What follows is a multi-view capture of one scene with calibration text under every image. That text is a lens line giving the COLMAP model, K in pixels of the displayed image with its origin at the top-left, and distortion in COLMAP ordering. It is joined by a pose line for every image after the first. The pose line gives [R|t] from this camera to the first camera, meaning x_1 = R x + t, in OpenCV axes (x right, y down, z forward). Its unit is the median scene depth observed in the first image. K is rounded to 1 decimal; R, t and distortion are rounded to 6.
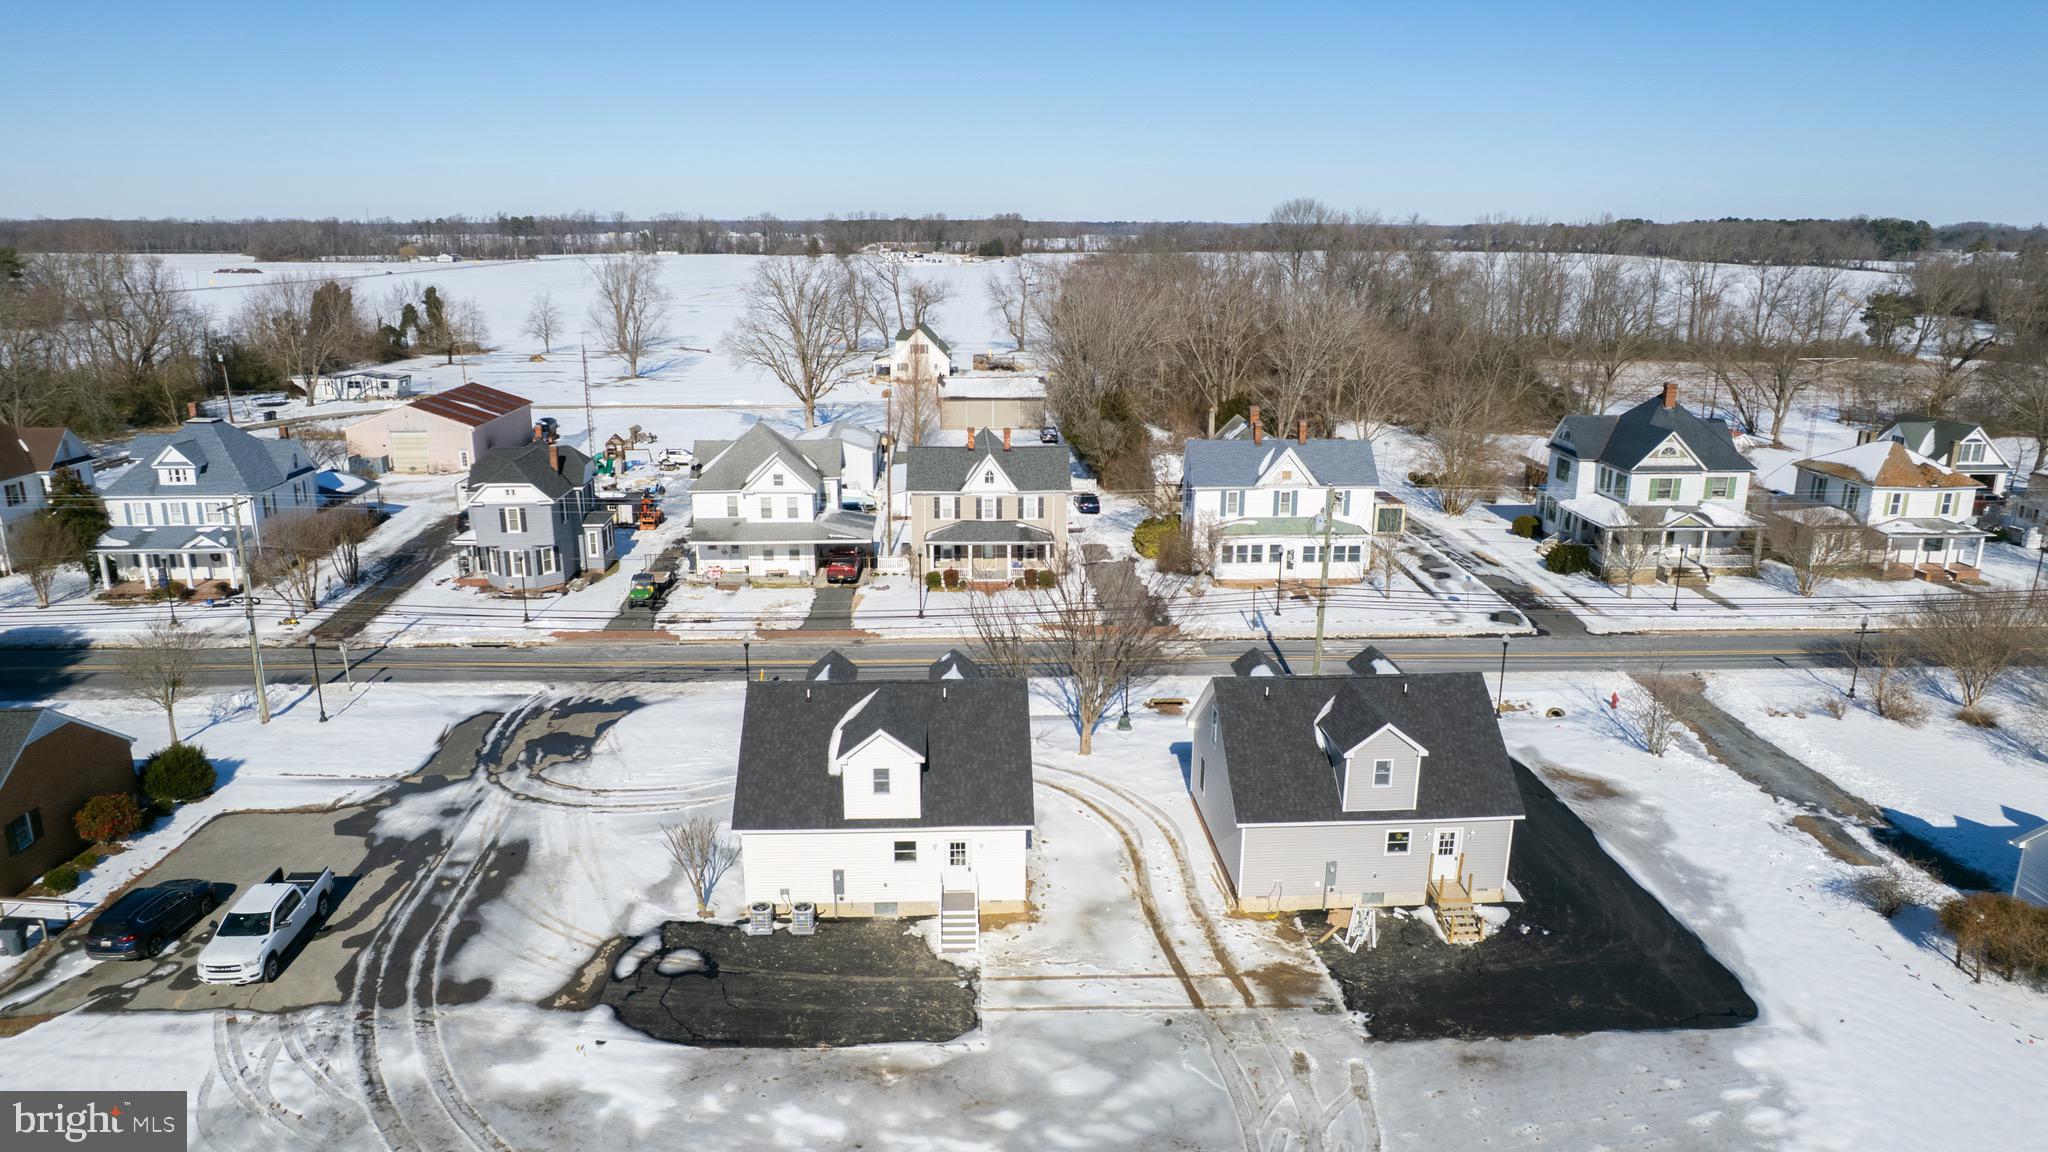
lens RADIAL K [[1322.9, 0, 1013.5], [0, 1322.9, 580.4], [0, 0, 1]] dist [-0.078128, 0.070831]
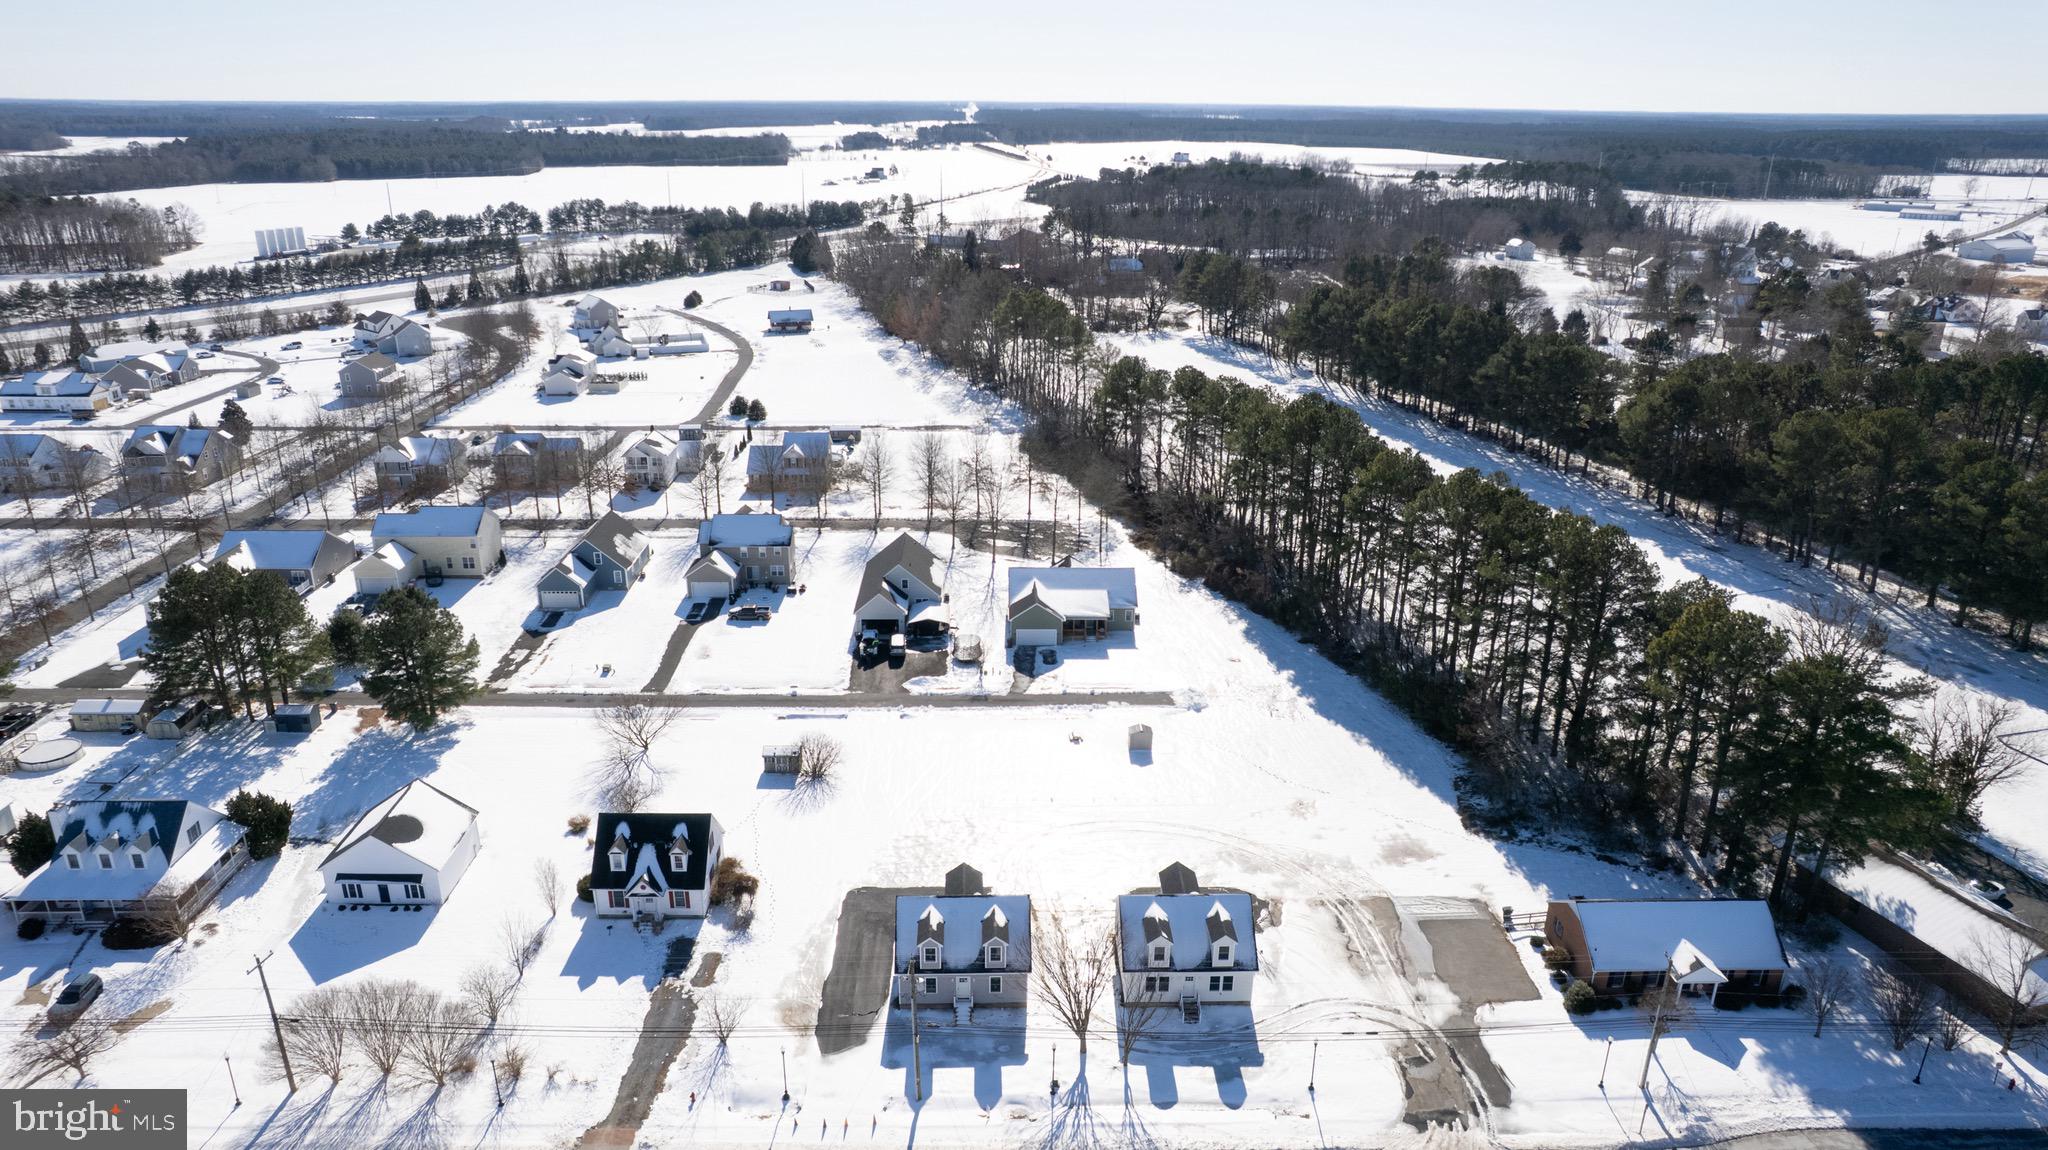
lens RADIAL K [[1301.8, 0, 1013.1], [0, 1301.8, 595.2], [0, 0, 1]] dist [-0.070553, 0.063707]
pose [[-0.999533, -0.019637, 0.023416, 0.122494], [-0.001861, 0.803925, 0.594728, -1.347272], [-0.030504, 0.594407, -0.803586, 2.090055]]
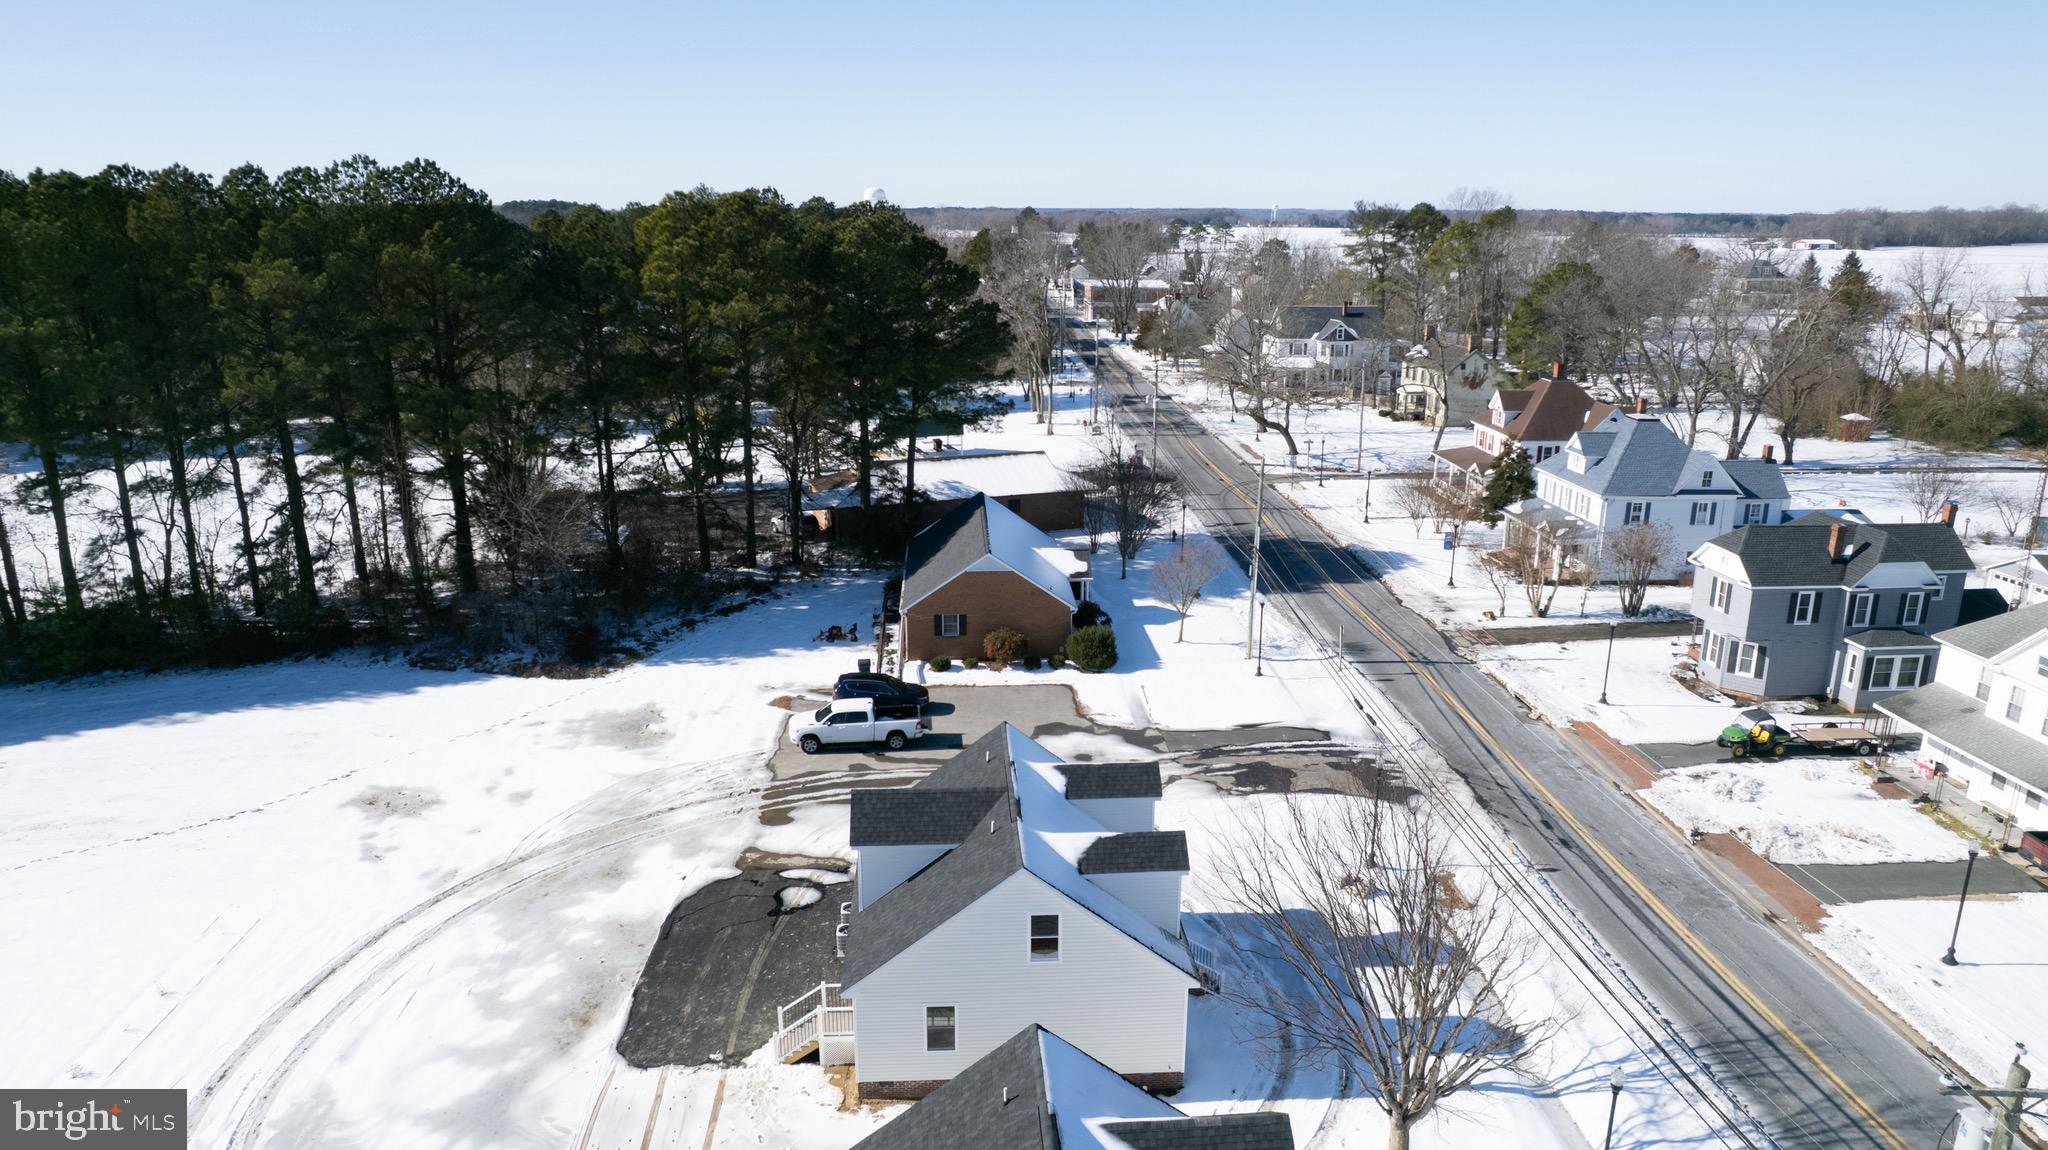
lens RADIAL K [[1336.8, 0, 1019.3], [0, 1336.8, 574.9], [0, 0, 1]] dist [-0.071231, 0.059725]
pose [[0.008392, 0.262430, -0.964914, 0.576565], [-0.264526, 0.931156, 0.250948, -0.219469], [0.964342, 0.253139, 0.077234, 0.795033]]
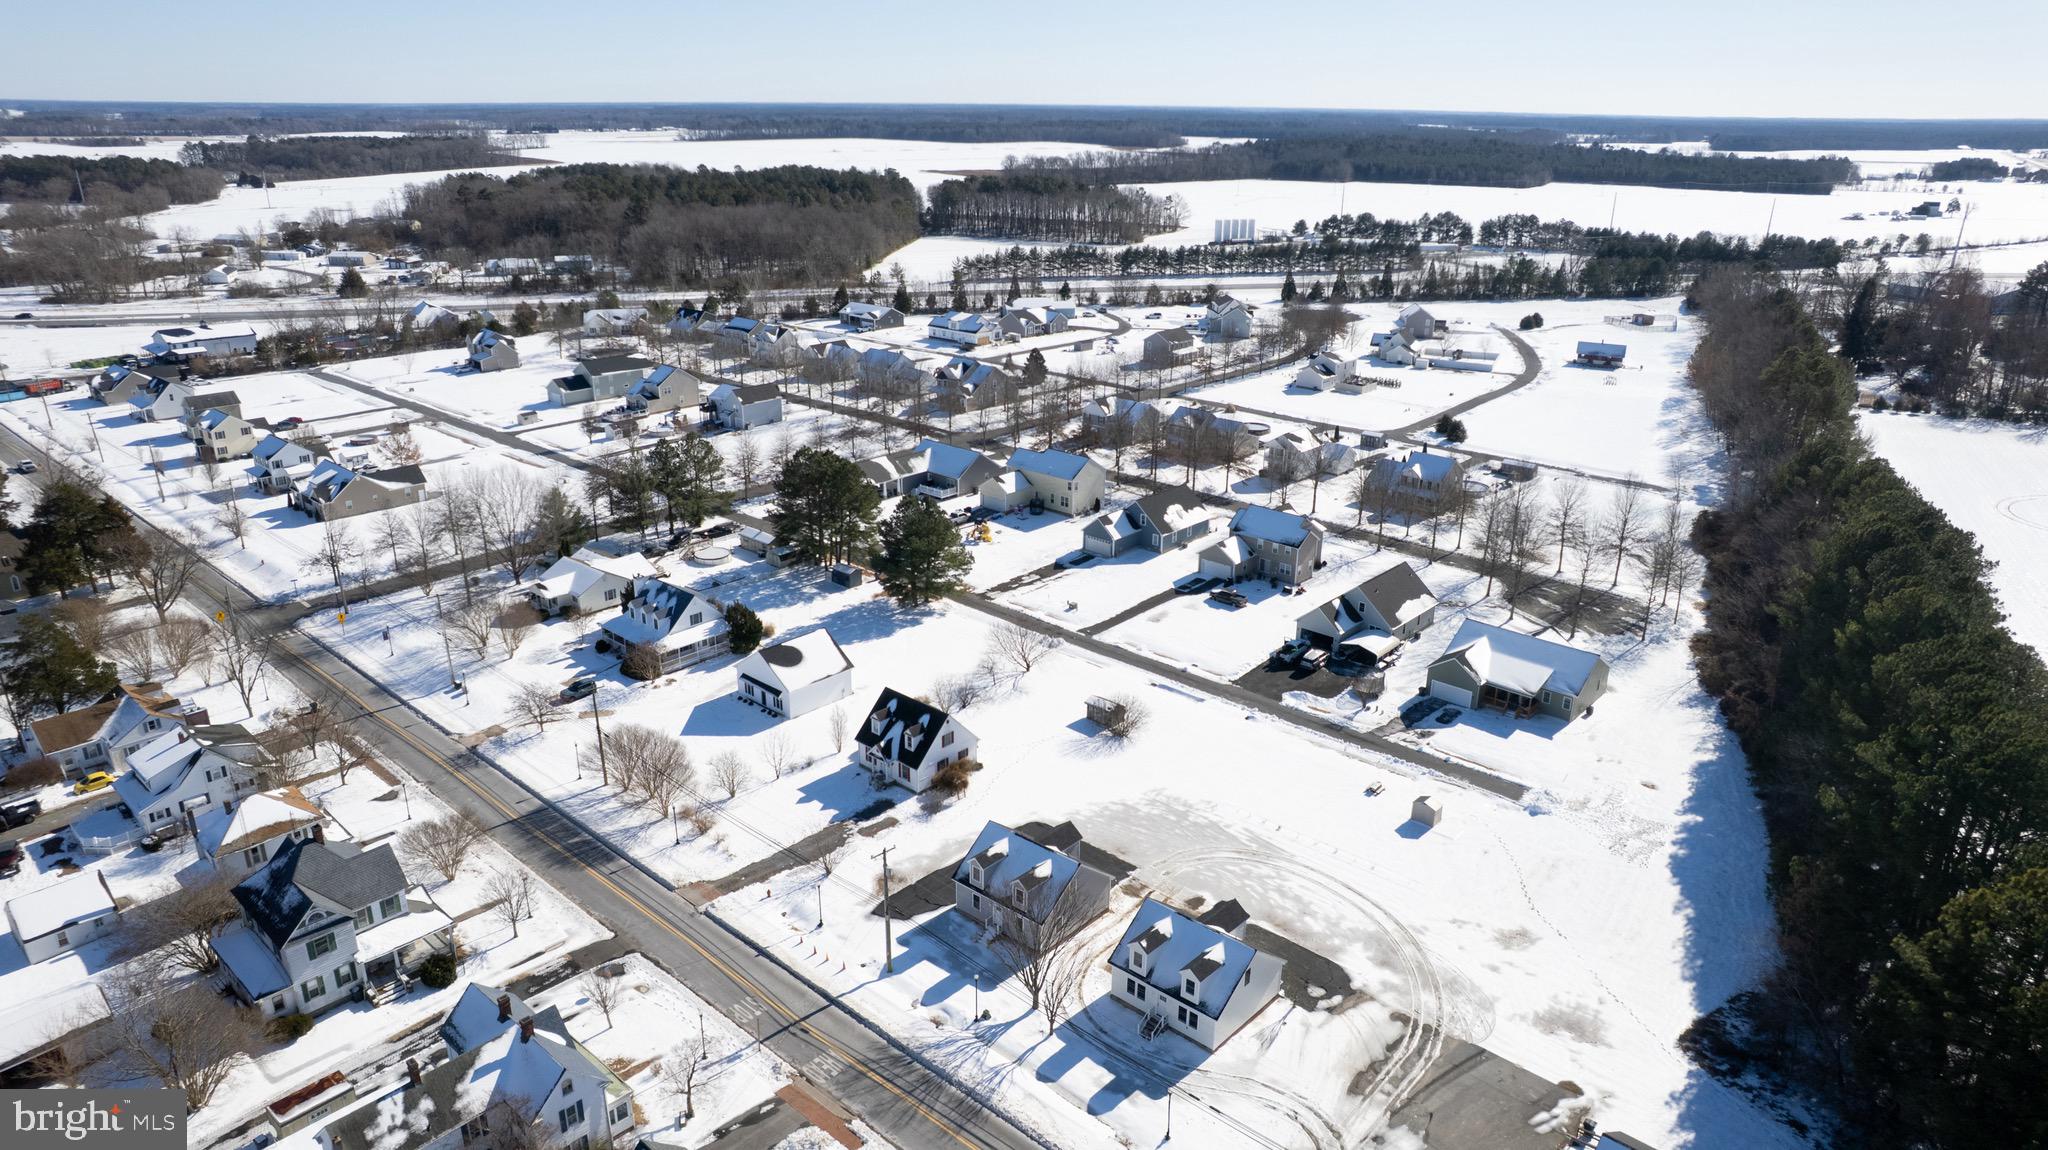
lens RADIAL K [[1301.8, 0, 1013.1], [0, 1301.8, 595.2], [0, 0, 1]] dist [-0.070553, 0.063707]
pose [[-0.704645, -0.262987, 0.659024, -0.963717], [0.177410, 0.833981, 0.522495, -1.296801], [-0.687023, 0.485091, -0.541004, 1.804707]]
